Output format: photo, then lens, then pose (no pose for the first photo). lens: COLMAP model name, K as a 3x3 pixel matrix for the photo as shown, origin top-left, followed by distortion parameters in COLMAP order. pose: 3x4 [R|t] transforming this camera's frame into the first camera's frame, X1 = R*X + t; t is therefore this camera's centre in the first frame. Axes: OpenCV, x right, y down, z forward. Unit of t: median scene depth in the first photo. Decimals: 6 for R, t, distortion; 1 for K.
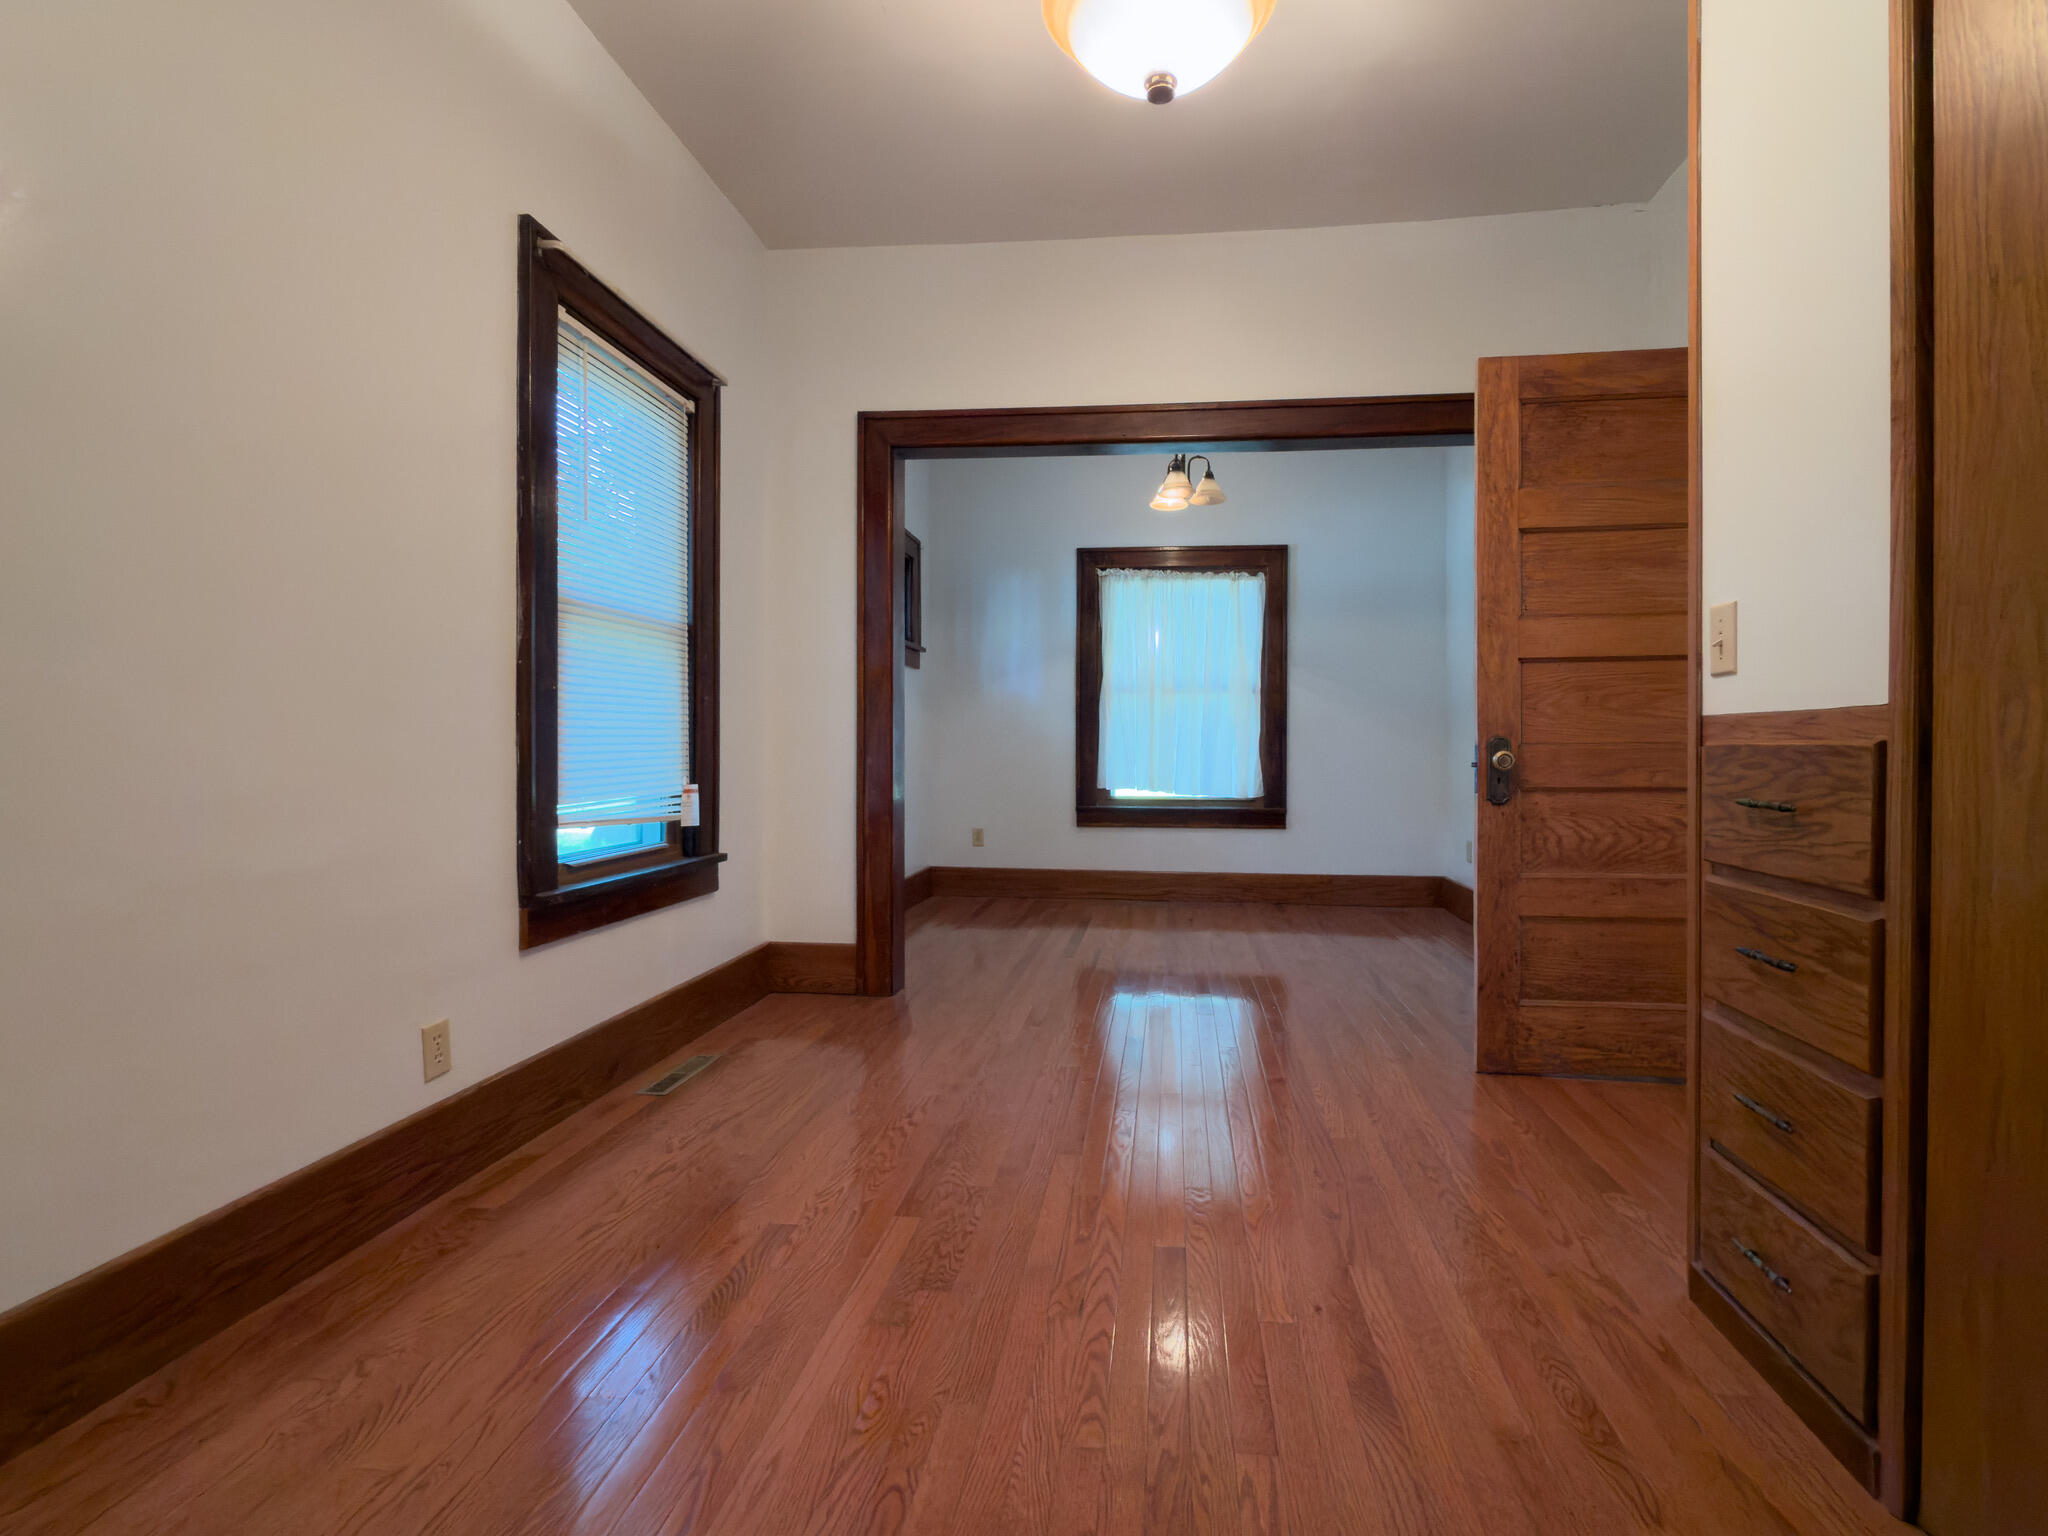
lens RADIAL K [[953.2, 0, 1052.7], [0, 953.2, 769.5], [0, 0, 1]] dist [0.000689, 0.000136]
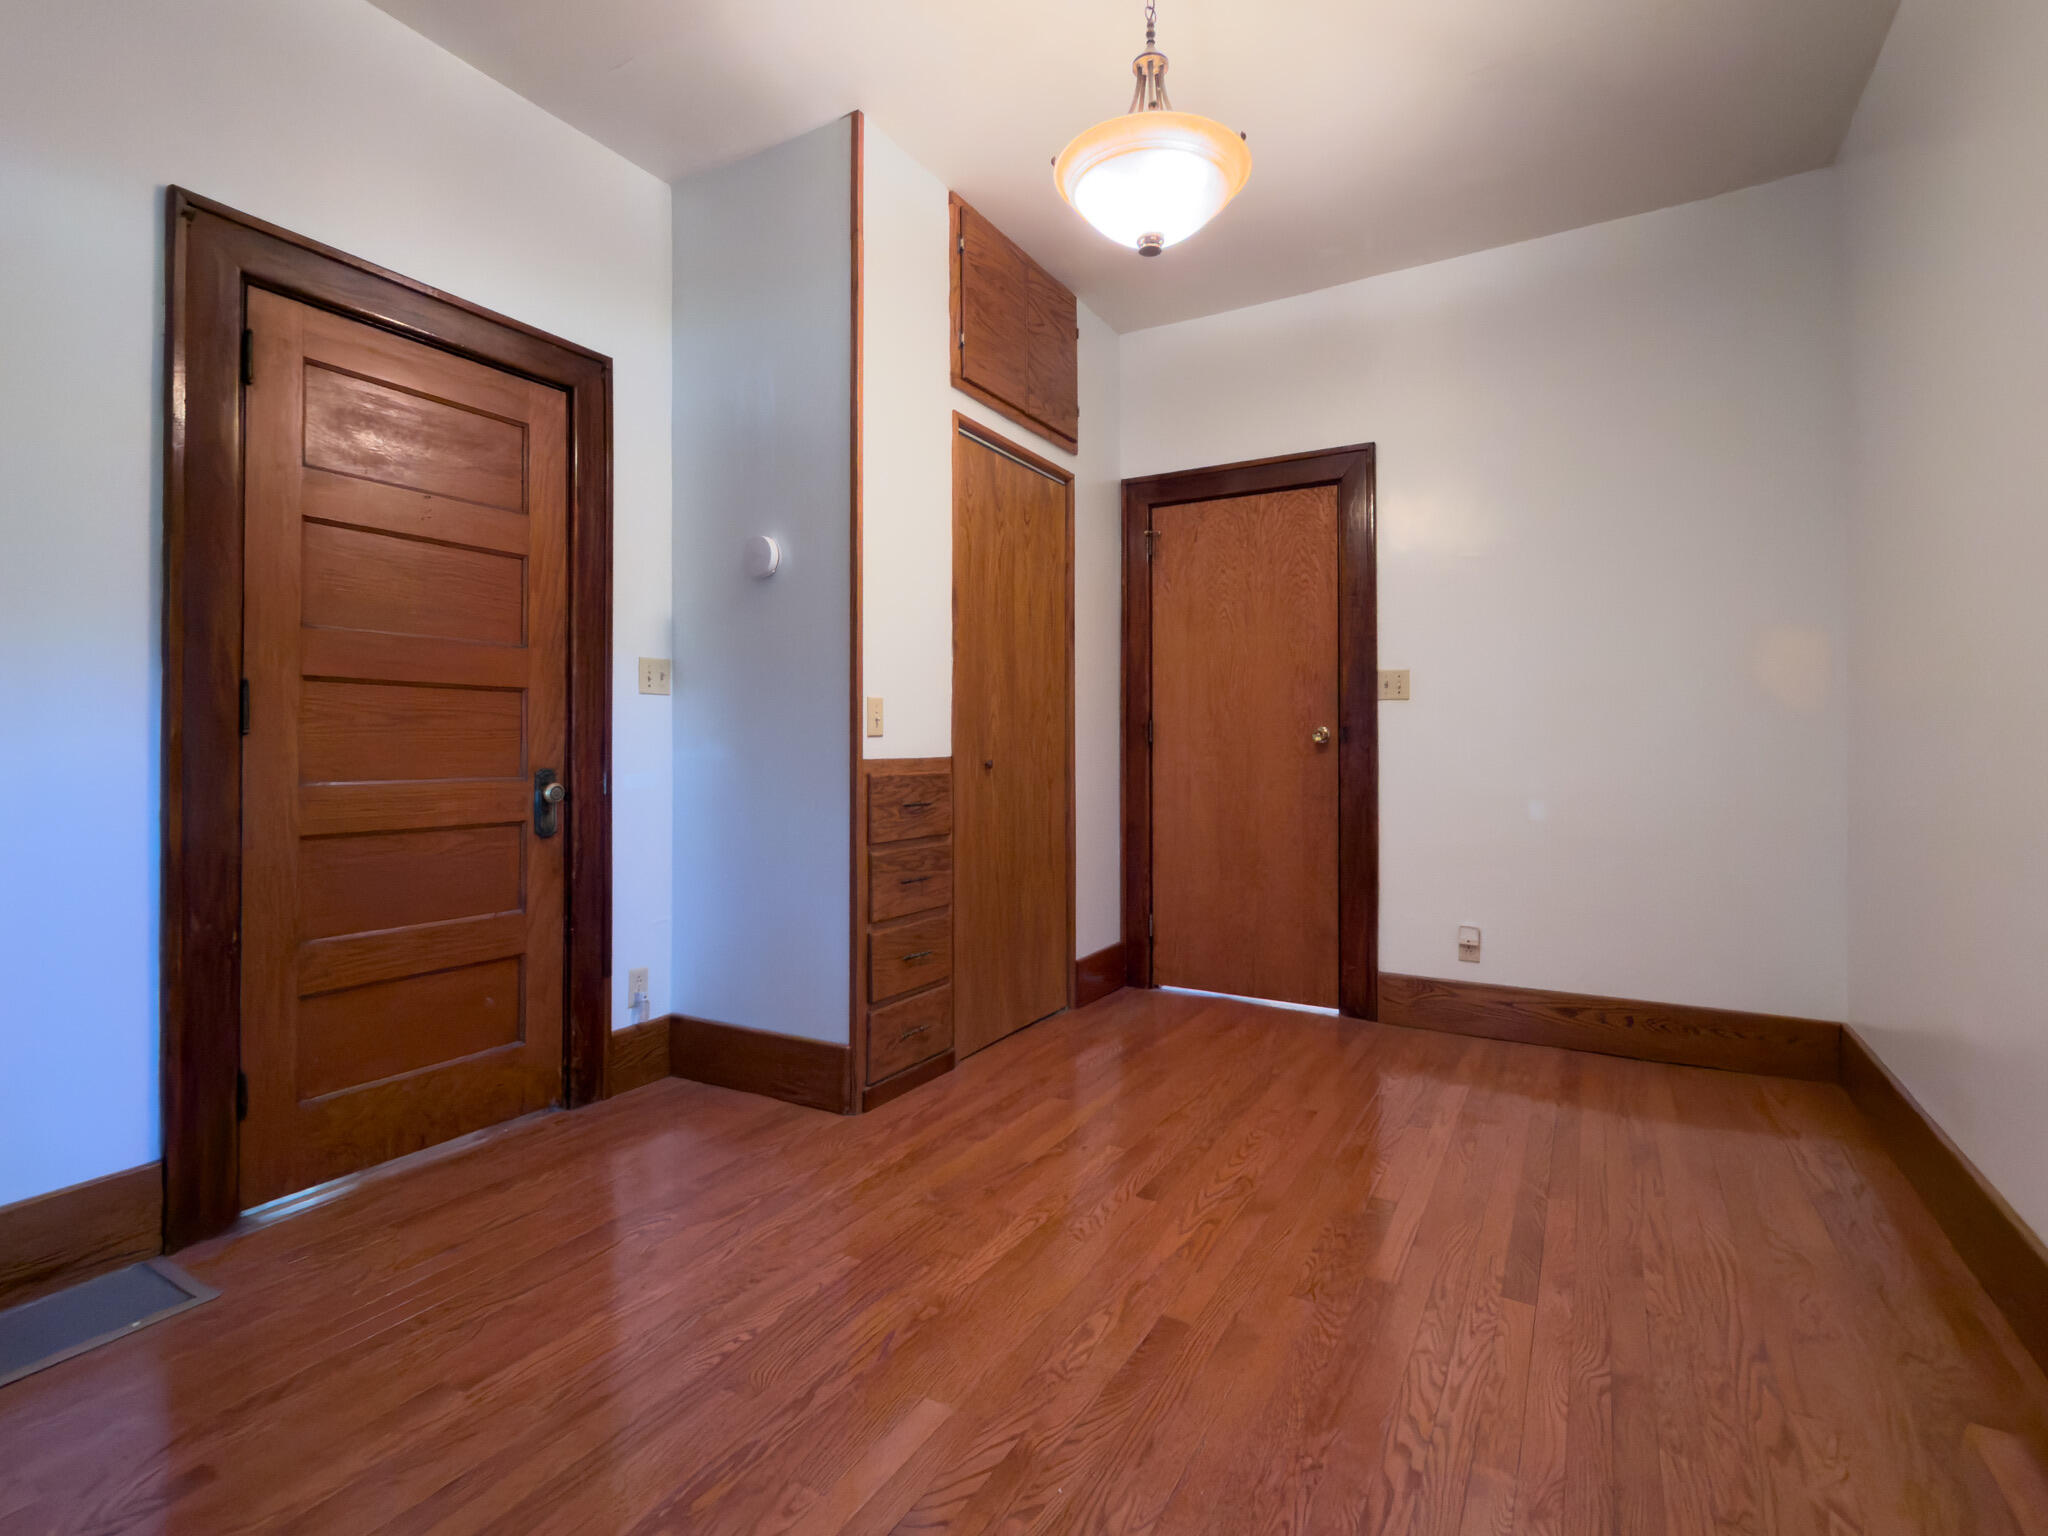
lens RADIAL K [[982.8, 0, 1020.0], [0, 982.8, 734.4], [0, 0, 1]] dist [-0.011457, -0.000346]
pose [[-0.917014, 0.002277, 0.398849, -0.172422], [0.009887, 0.999806, 0.017022, -0.084674], [-0.398733, 0.019553, -0.916859, 1.649251]]
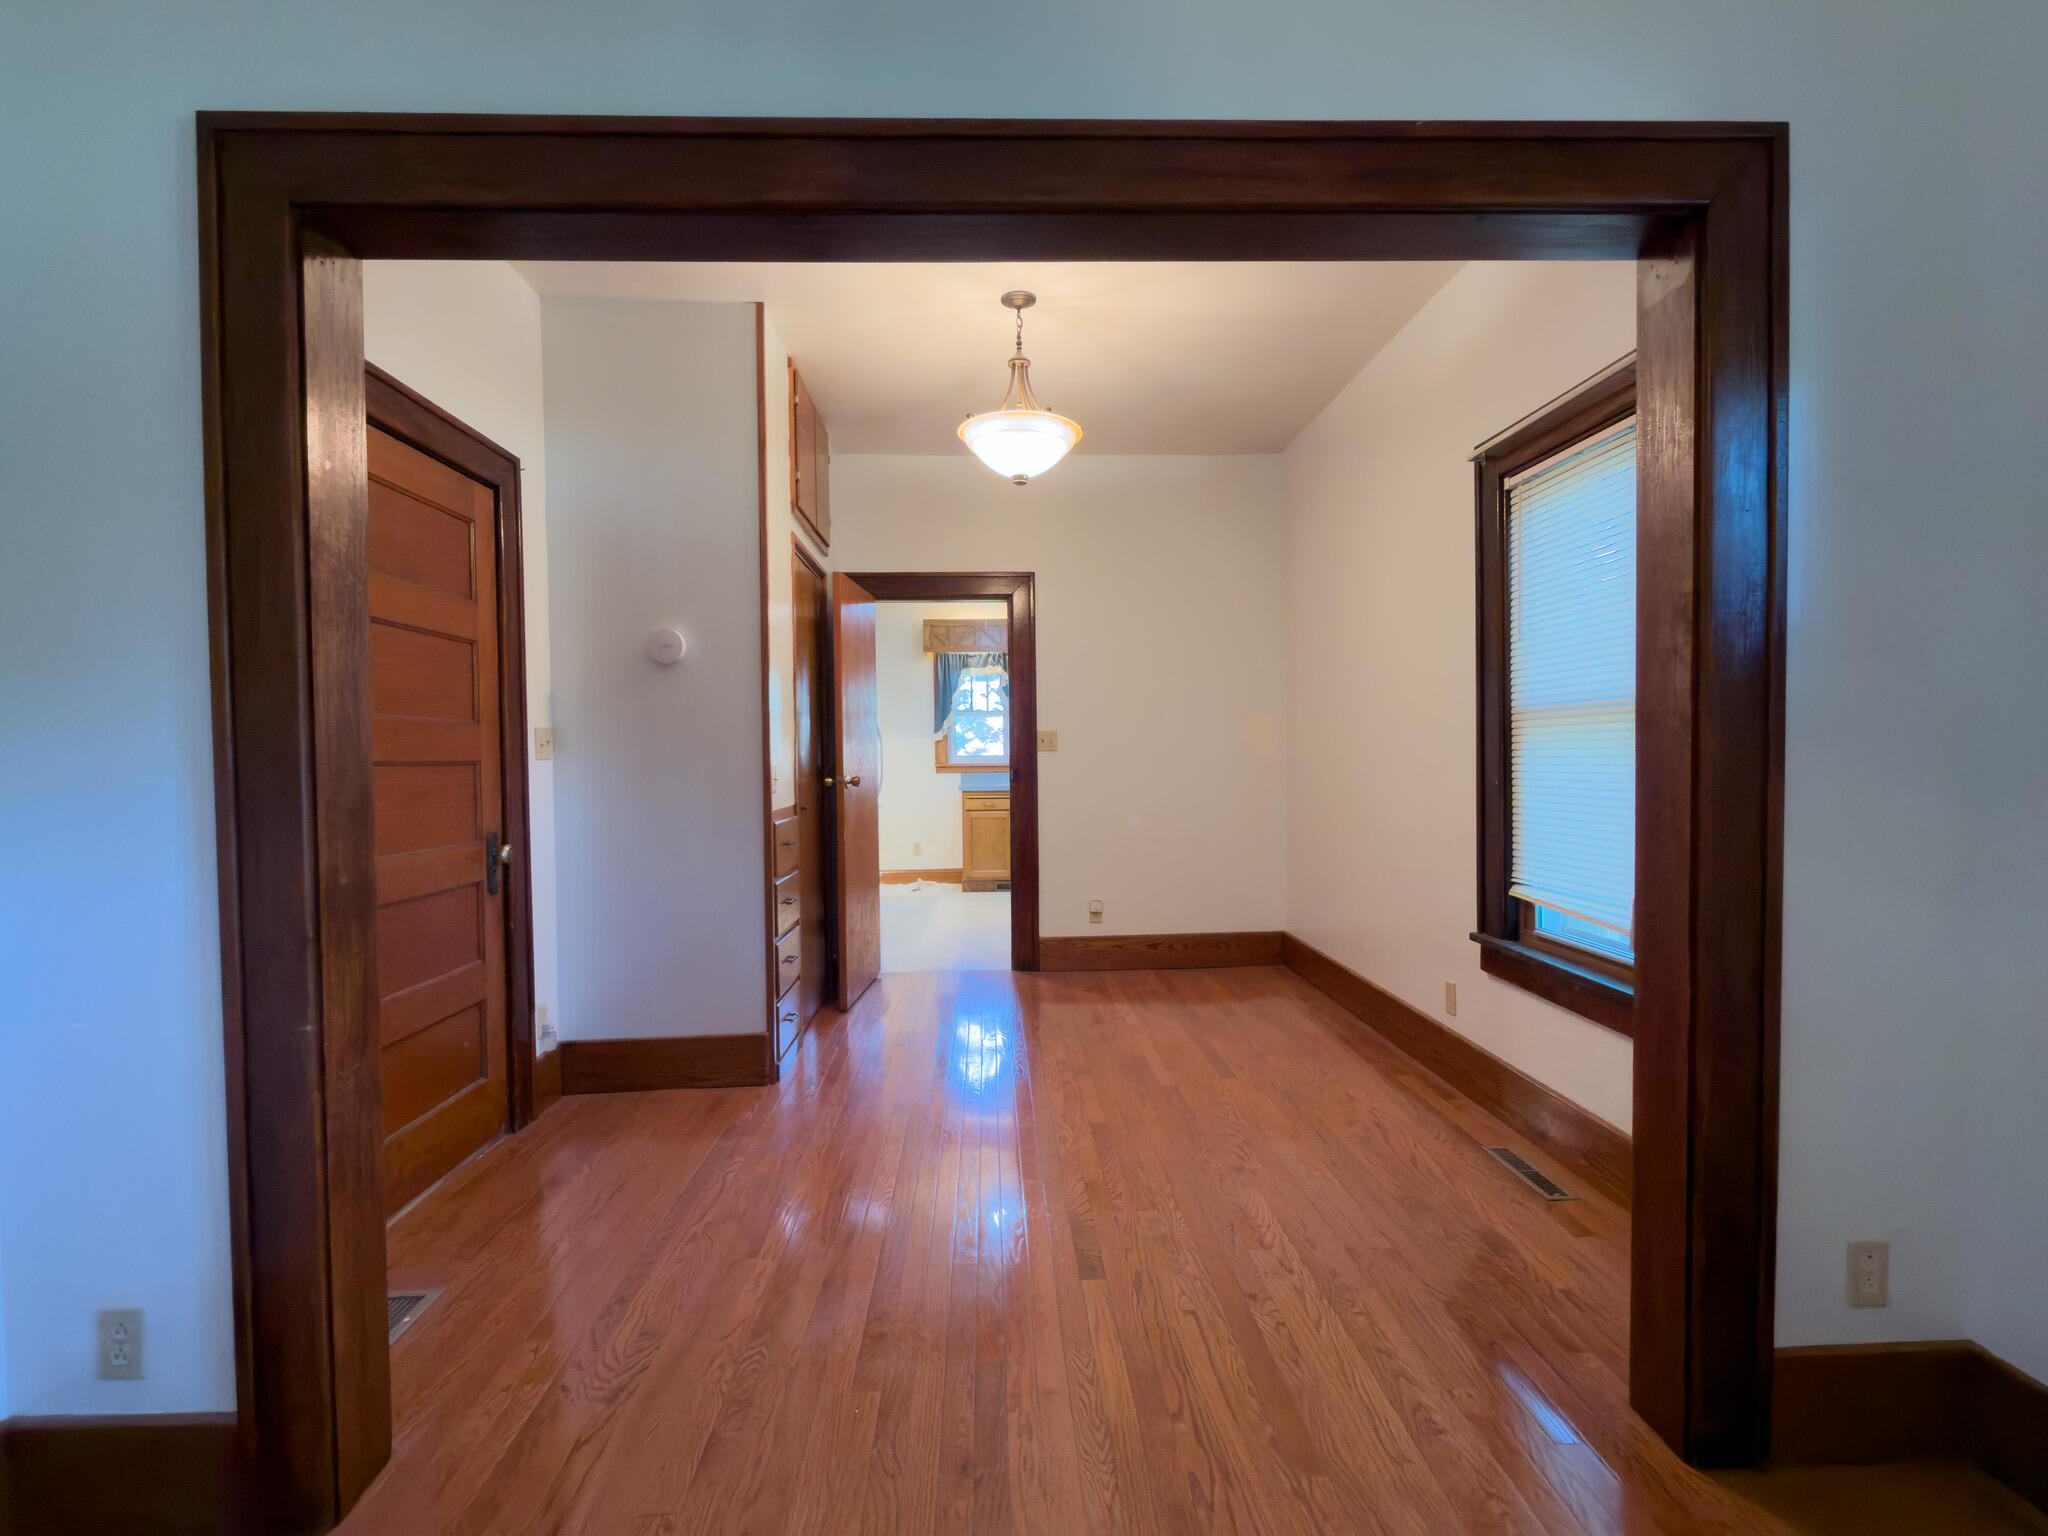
lens RADIAL K [[953.2, 0, 1052.7], [0, 953.2, 769.5], [0, 0, 1]] dist [0.000689, 0.000136]
pose [[-0.982937, 0.011787, -0.183566, 0.314151], [0.003426, 0.998945, 0.045796, -0.168169], [0.183912, 0.044386, -0.981940, 2.179605]]
